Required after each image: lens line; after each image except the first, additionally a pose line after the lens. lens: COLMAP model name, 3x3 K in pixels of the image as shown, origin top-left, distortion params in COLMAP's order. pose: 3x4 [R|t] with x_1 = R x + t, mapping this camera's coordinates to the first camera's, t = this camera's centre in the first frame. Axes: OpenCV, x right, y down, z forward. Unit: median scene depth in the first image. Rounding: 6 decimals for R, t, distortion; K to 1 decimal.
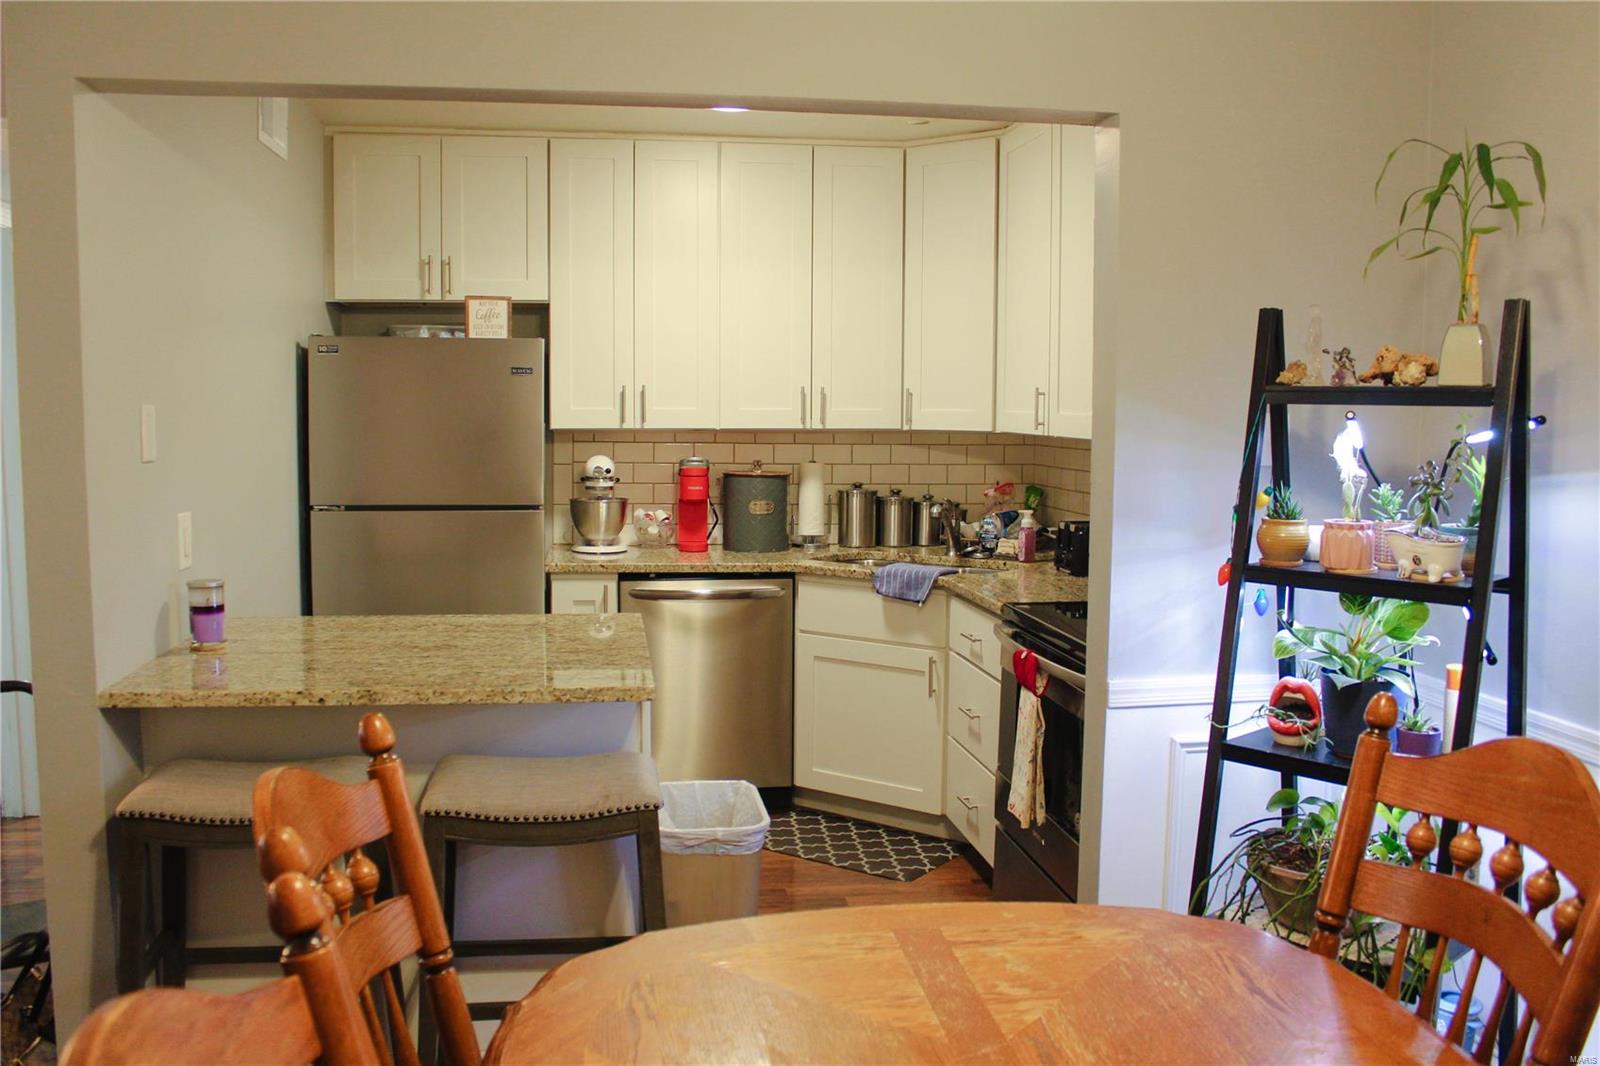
lens RADIAL K [[1333.7, 0, 803.7], [0, 1333.7, 535.7], [0, 0, 1]] dist [-0.159750, 0.123692]
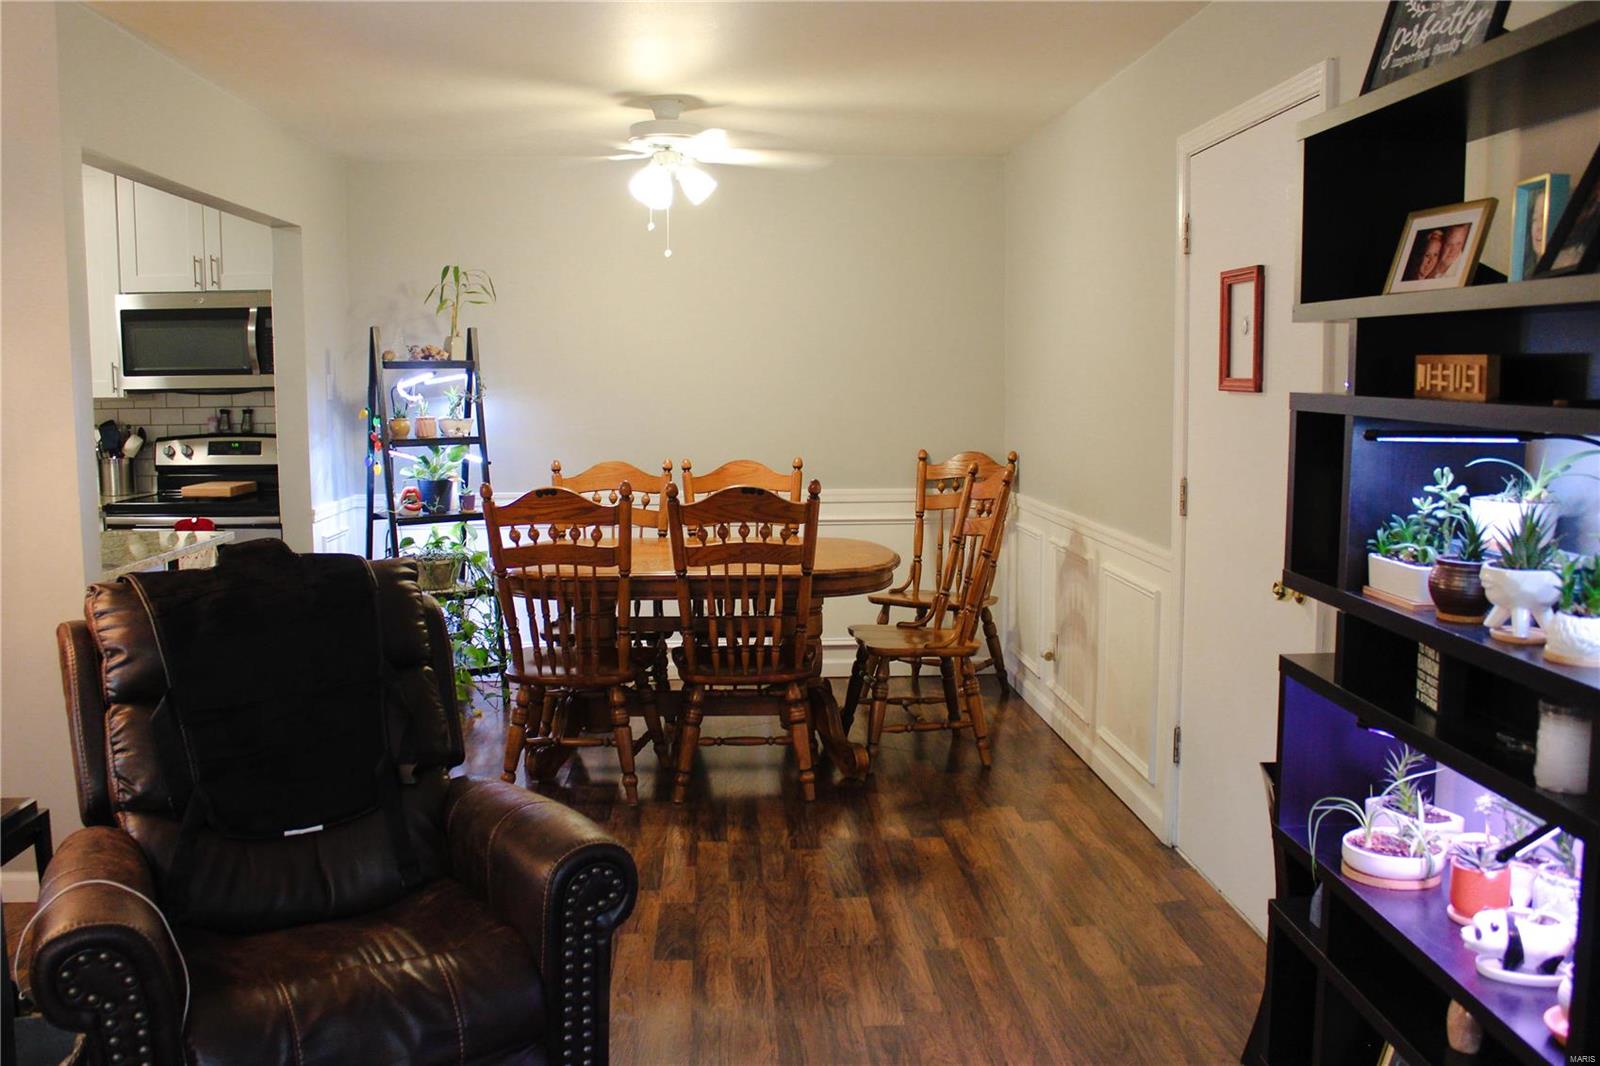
lens RADIAL K [[1333.7, 0, 800.8], [0, 1333.7, 532.7], [0, 0, 1]] dist [-0.159750, 0.123692]
pose [[0.085440, -0.123783, 0.988624, -1.393381], [0.099902, 0.988316, 0.115110, -0.006958], [-0.991322, 0.088930, 0.096808, 0.060162]]
